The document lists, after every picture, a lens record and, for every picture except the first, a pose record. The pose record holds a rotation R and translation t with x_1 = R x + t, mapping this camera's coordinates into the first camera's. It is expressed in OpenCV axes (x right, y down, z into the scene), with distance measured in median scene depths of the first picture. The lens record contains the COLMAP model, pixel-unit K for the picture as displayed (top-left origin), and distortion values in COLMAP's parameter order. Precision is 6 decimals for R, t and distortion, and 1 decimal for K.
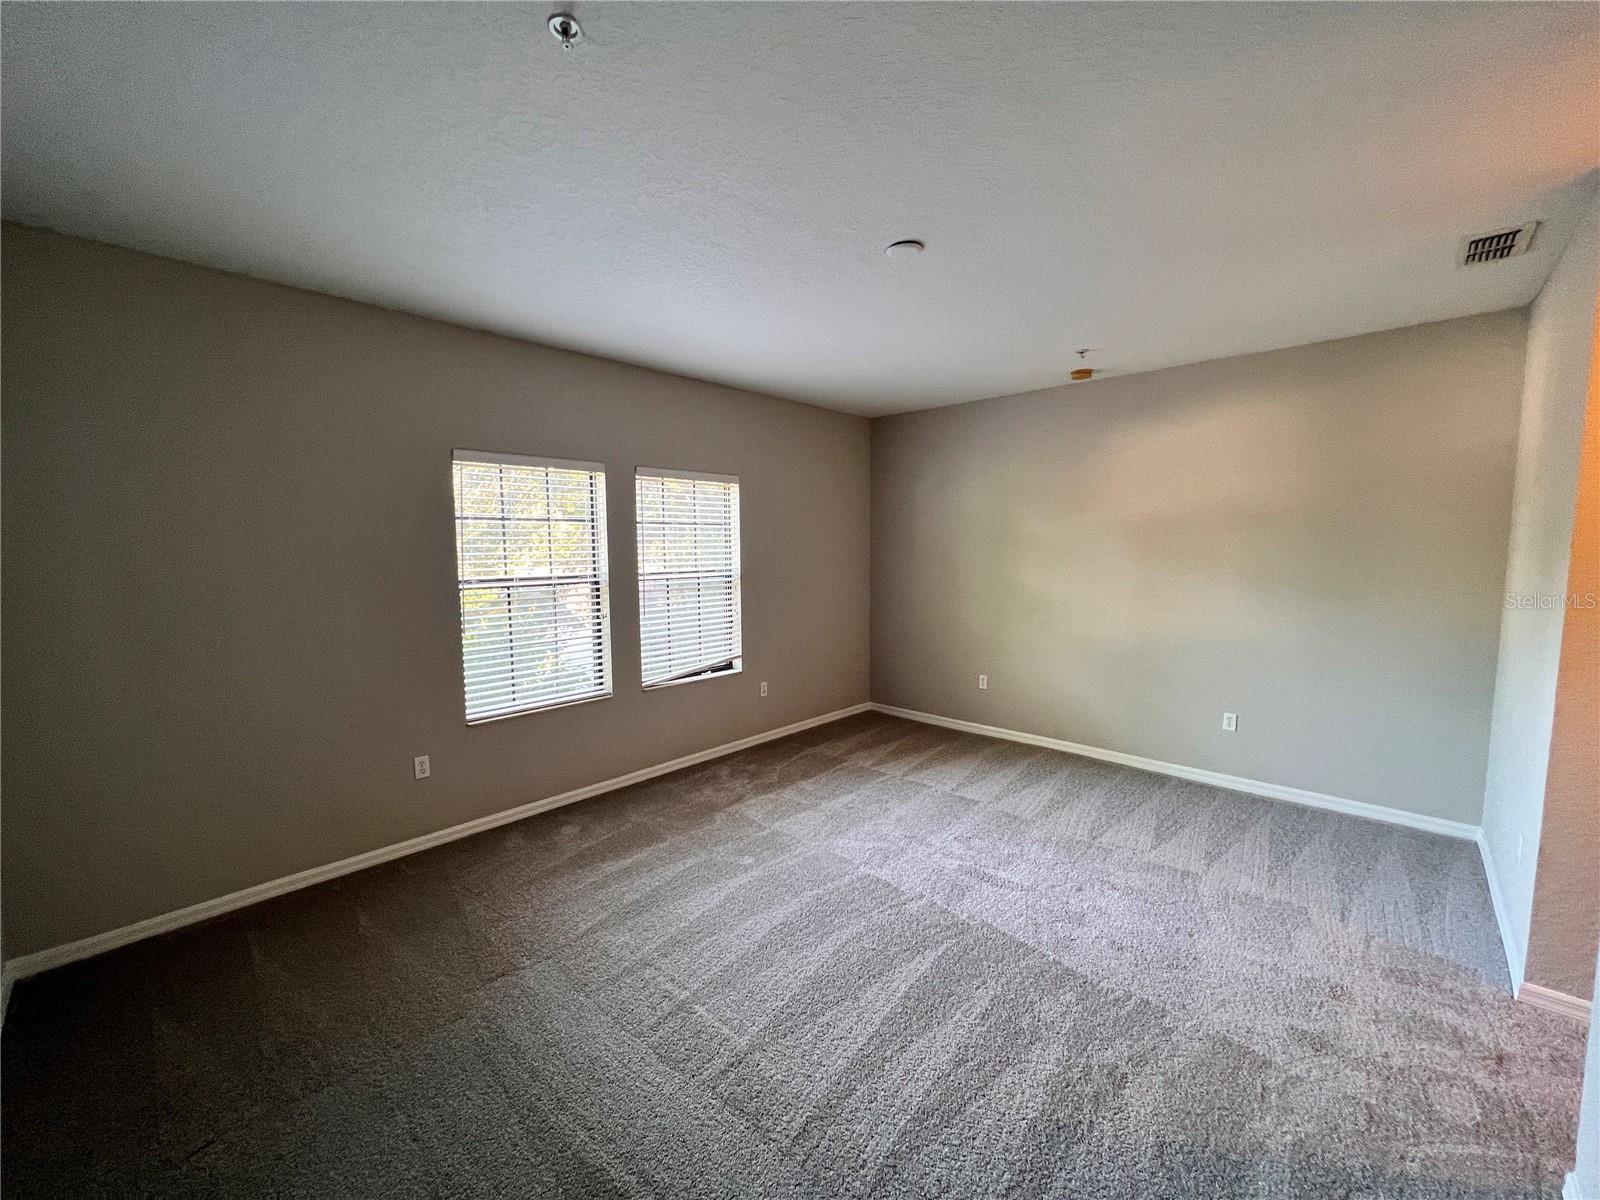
lens RADIAL K [[637.7, 0, 792.1], [0, 637.7, 599.3], [0, 0, 1]] dist [-0.001405, -0.000156]
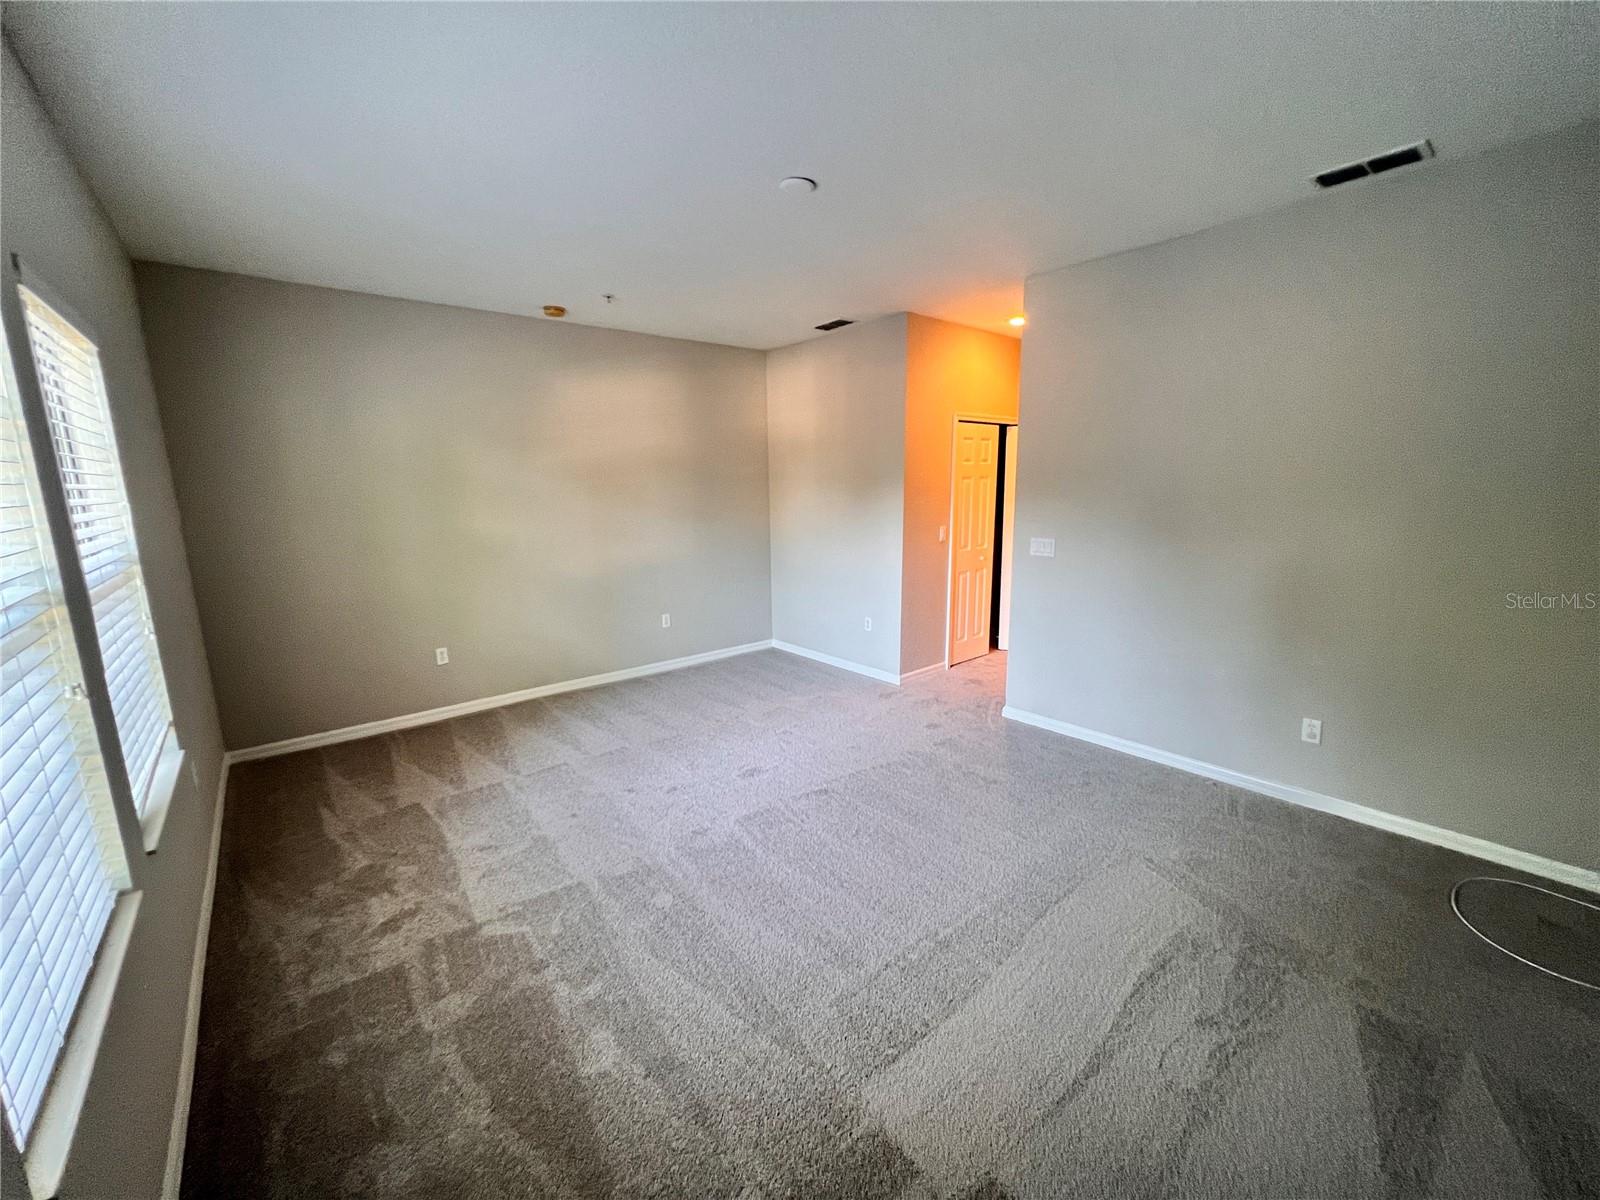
lens RADIAL K [[637.7, 0, 791.6], [0, 637.7, 601.3], [0, 0, 1]] dist [-0.001405, -0.000156]
pose [[0.126257, -0.178552, 0.975796, -0.542618], [0.102440, 0.980756, 0.166205, -0.038652], [-0.986694, 0.078976, 0.142119, 0.528127]]
